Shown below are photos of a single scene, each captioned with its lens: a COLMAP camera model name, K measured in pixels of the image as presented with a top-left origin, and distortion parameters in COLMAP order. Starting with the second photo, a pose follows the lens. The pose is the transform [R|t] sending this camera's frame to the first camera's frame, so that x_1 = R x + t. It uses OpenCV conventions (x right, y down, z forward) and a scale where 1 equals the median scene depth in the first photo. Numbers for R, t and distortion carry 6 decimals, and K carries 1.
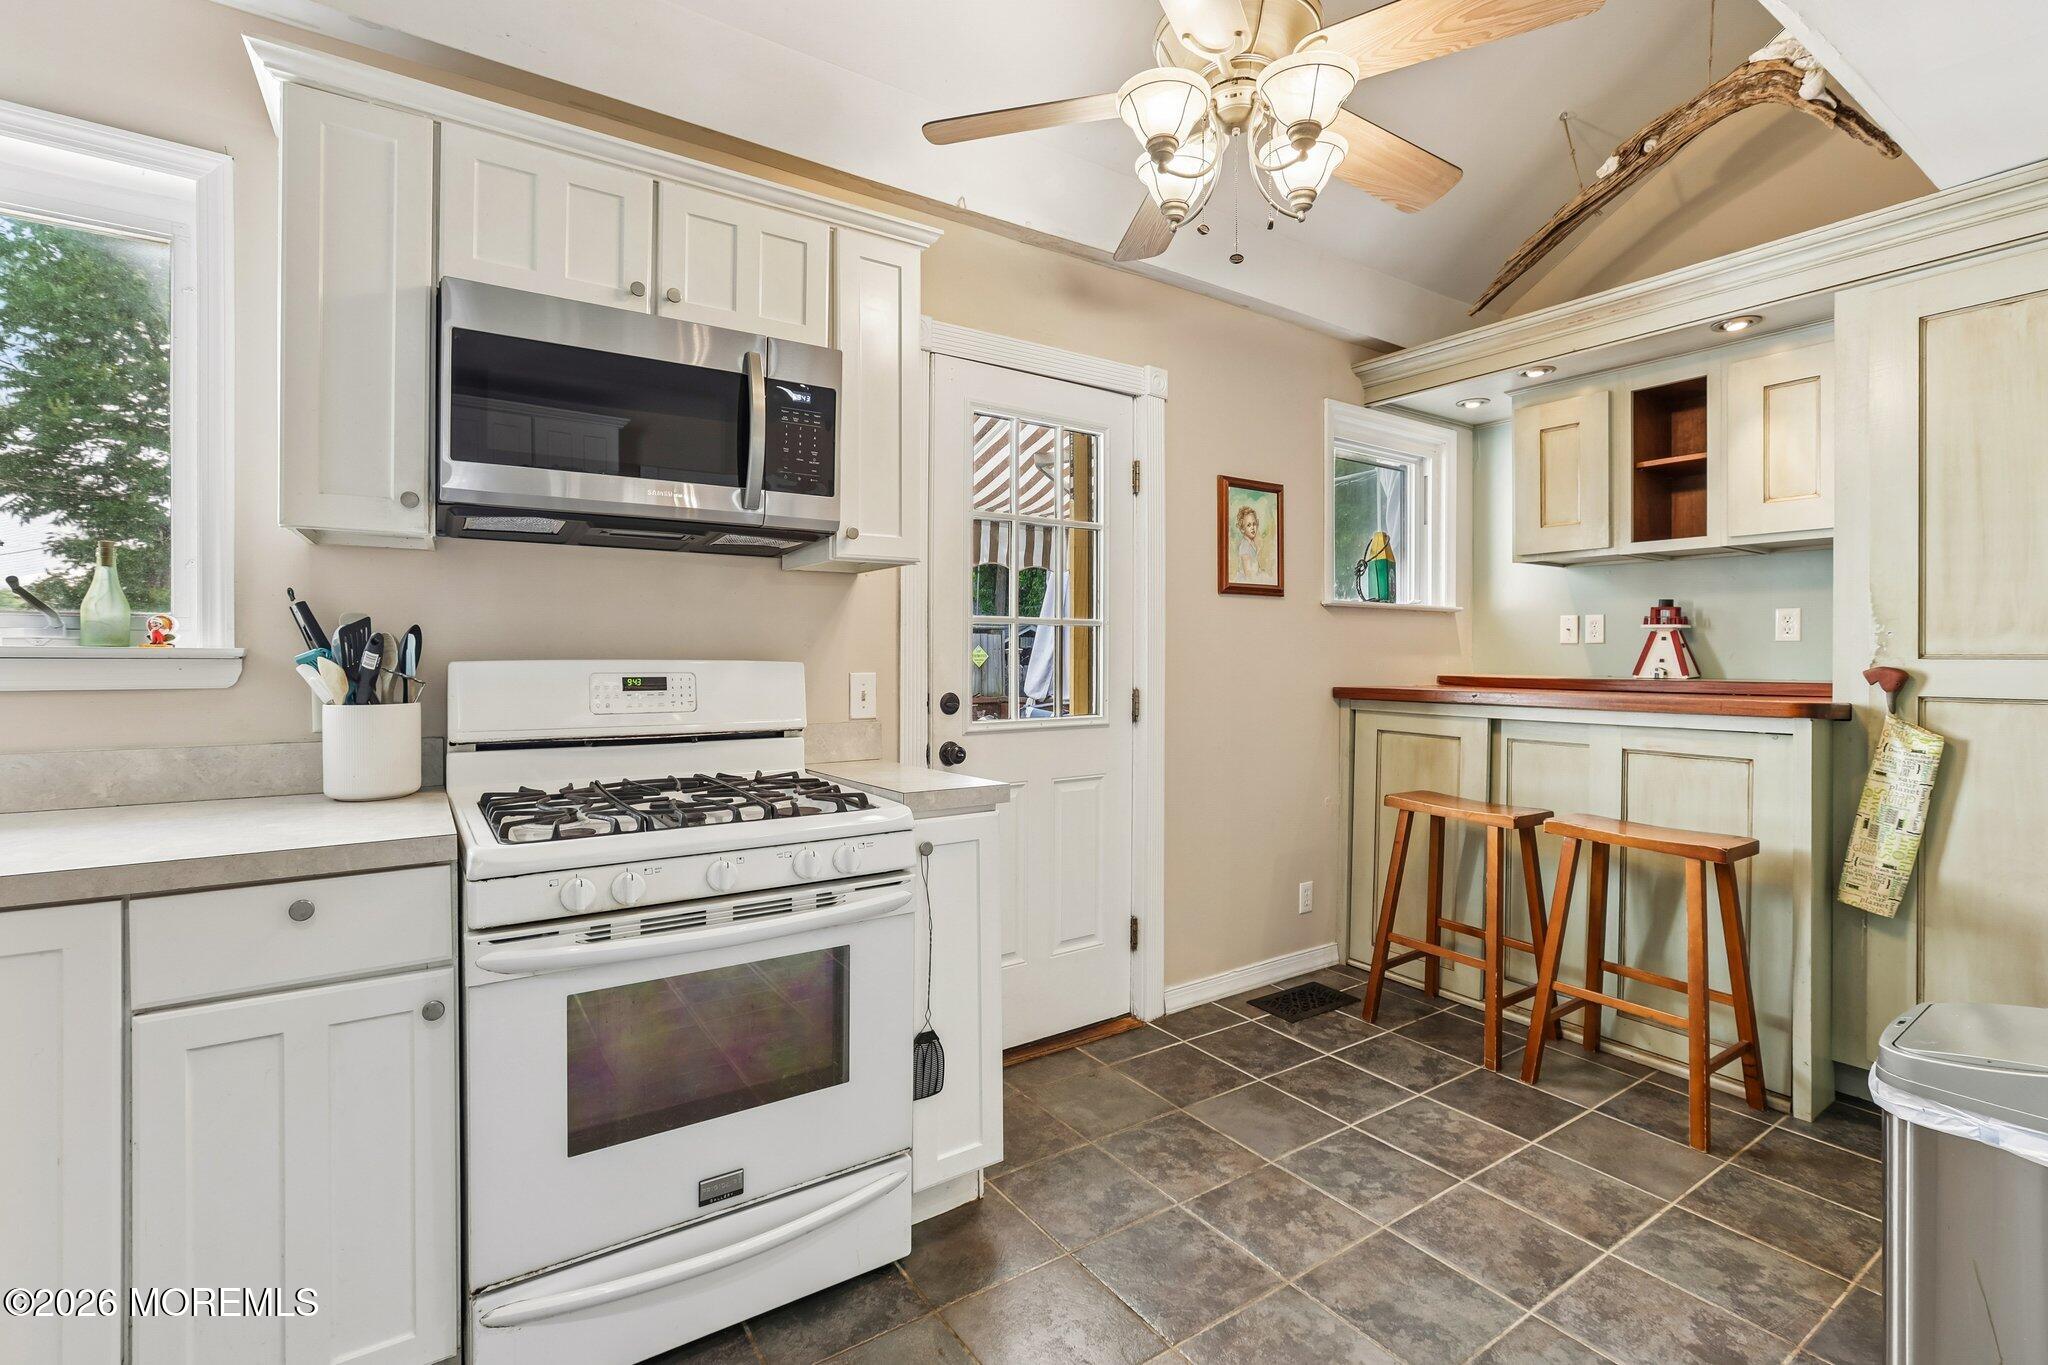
lens RADIAL K [[914.6, 0, 1007.6], [0, 914.6, 661.4], [0, 0, 1]] dist [-0.029351, 0.010579]
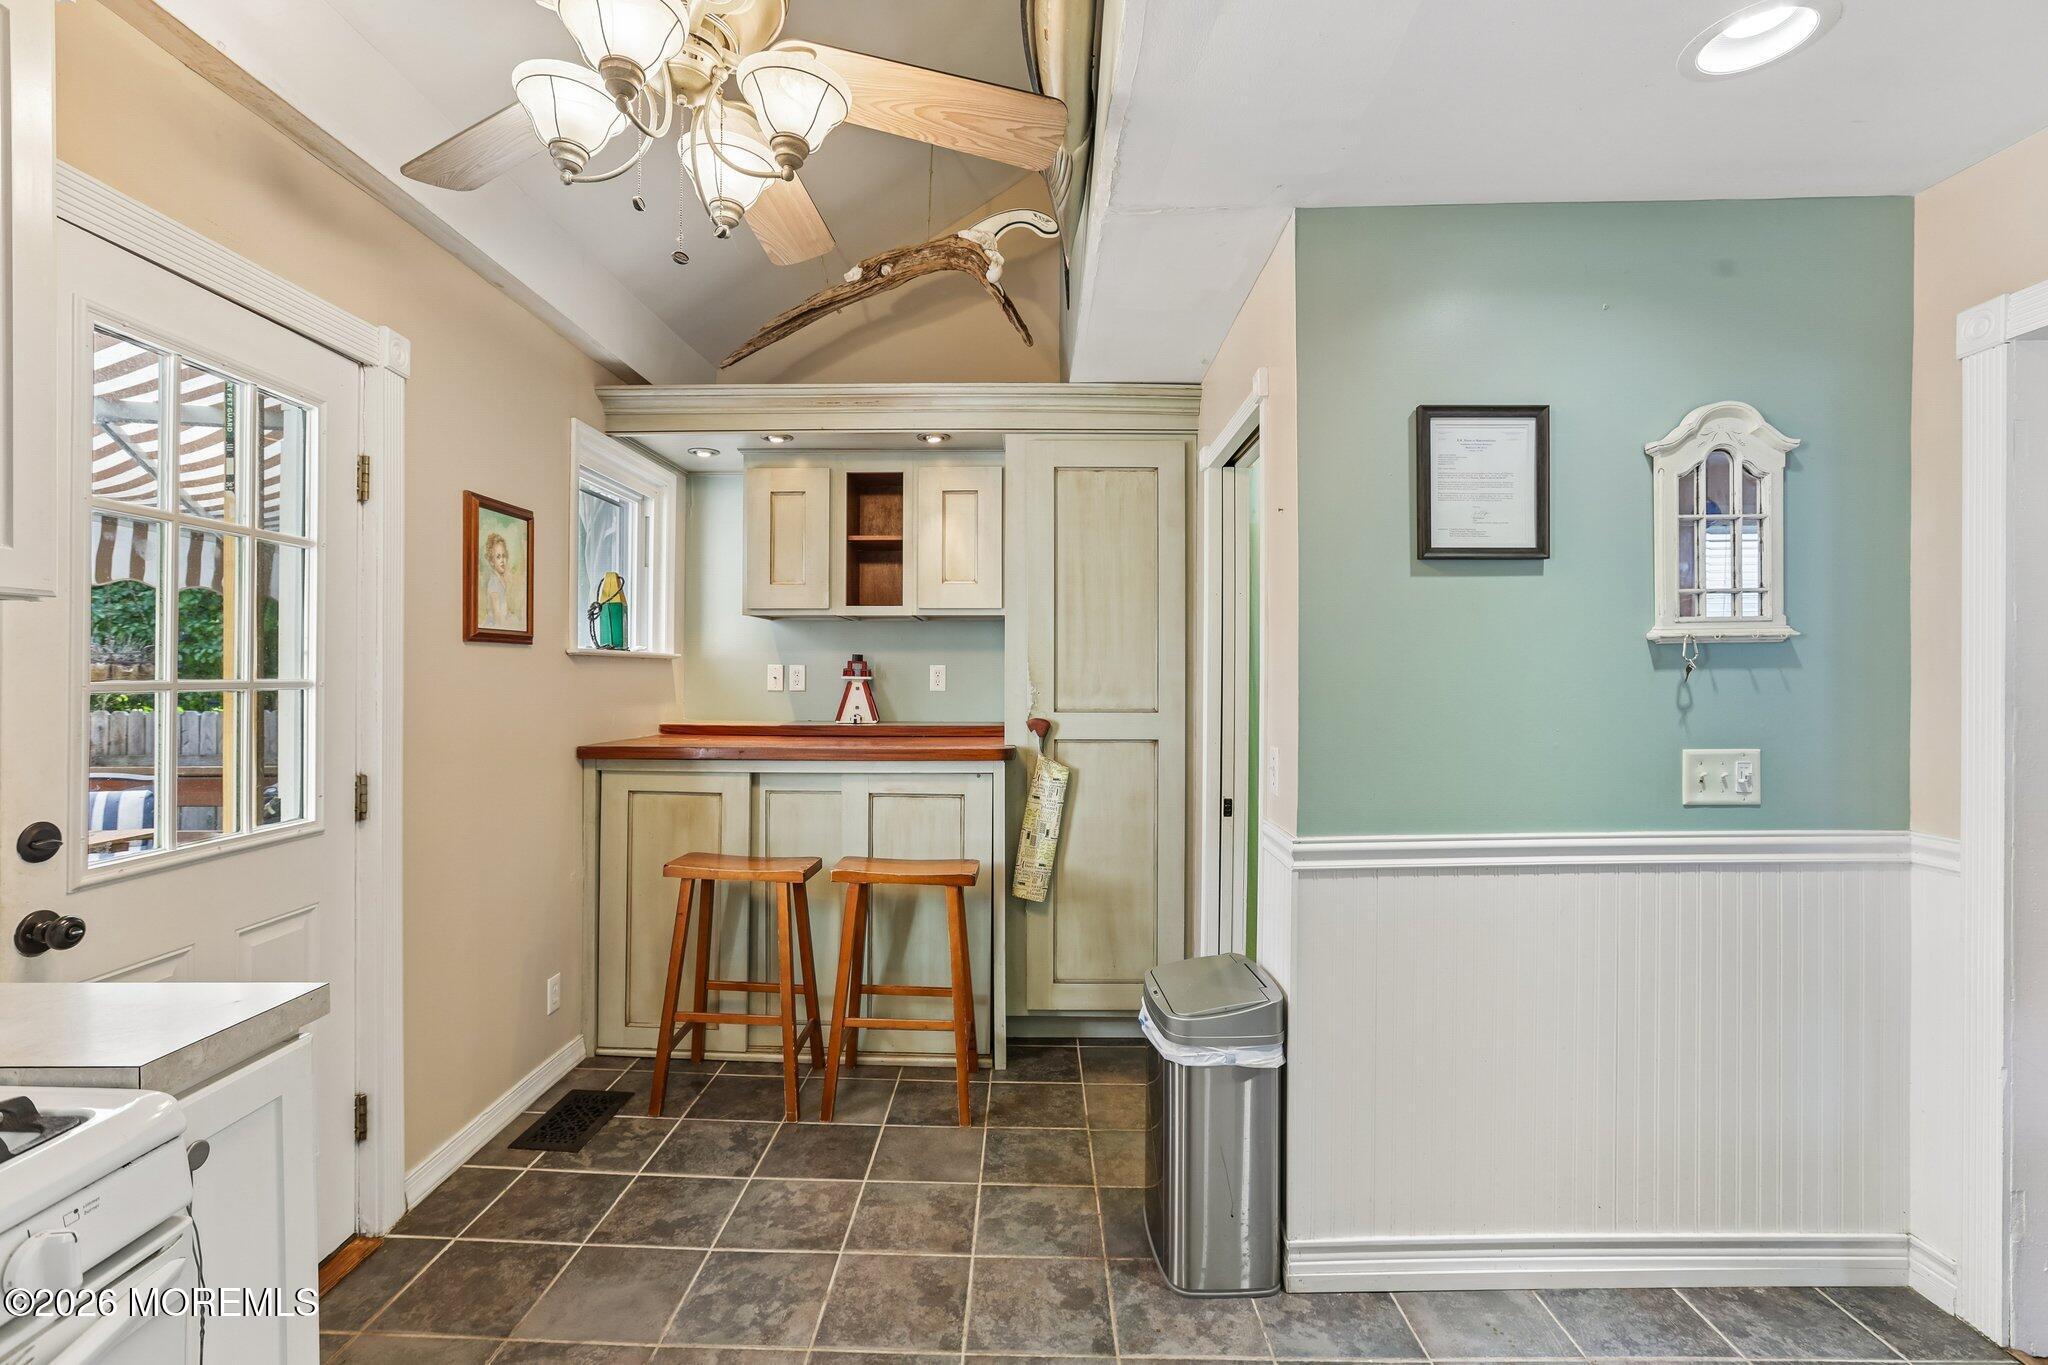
lens RADIAL K [[914.6, 0, 1013.6], [0, 914.6, 679.4], [0, 0, 1]] dist [-0.029351, 0.010579]
pose [[0.577056, -0.002458, 0.816701, -0.155082], [0.005411, 0.999985, -0.000813, -0.045272], [-0.816686, 0.004888, 0.577061, 0.198228]]
